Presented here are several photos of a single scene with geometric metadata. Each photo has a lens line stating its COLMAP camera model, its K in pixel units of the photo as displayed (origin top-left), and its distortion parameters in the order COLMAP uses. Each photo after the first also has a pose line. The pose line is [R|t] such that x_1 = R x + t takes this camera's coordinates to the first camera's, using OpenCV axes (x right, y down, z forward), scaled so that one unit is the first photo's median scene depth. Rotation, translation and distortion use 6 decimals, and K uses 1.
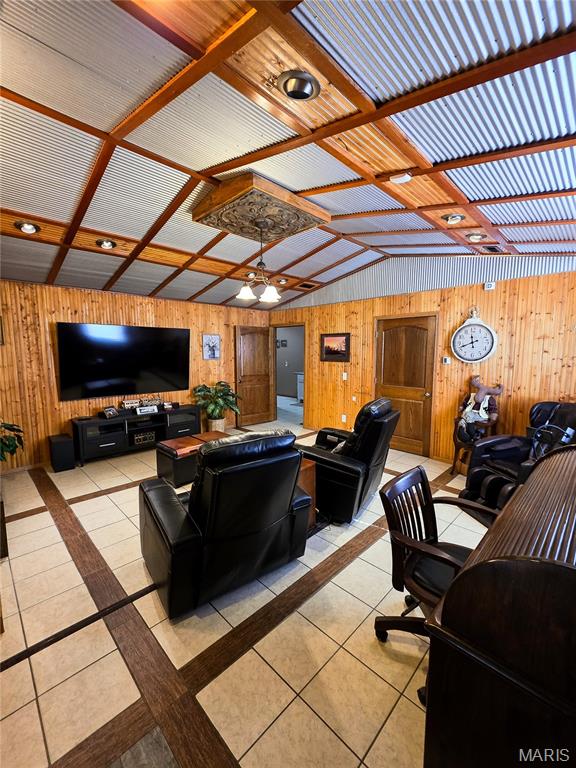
lens RADIAL K [[310.3, 0, 283.7], [0, 310.3, 406.7], [0, 0, 1]] dist [0.030953, 0.000078]
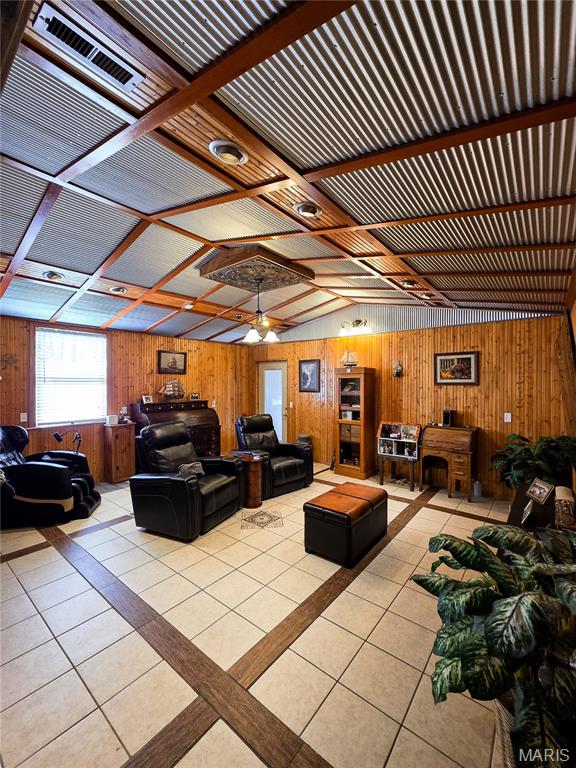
lens RADIAL K [[309.1, 0, 288.0], [0, 309.1, 384.0], [0, 0, 1]] dist [-0.000145, 0.000037]
pose [[0.992705, -0.013774, 0.119782, -0.113647], [0.034311, 0.984652, -0.171124, 0.021736], [-0.115586, 0.173986, 0.977941, -0.109124]]
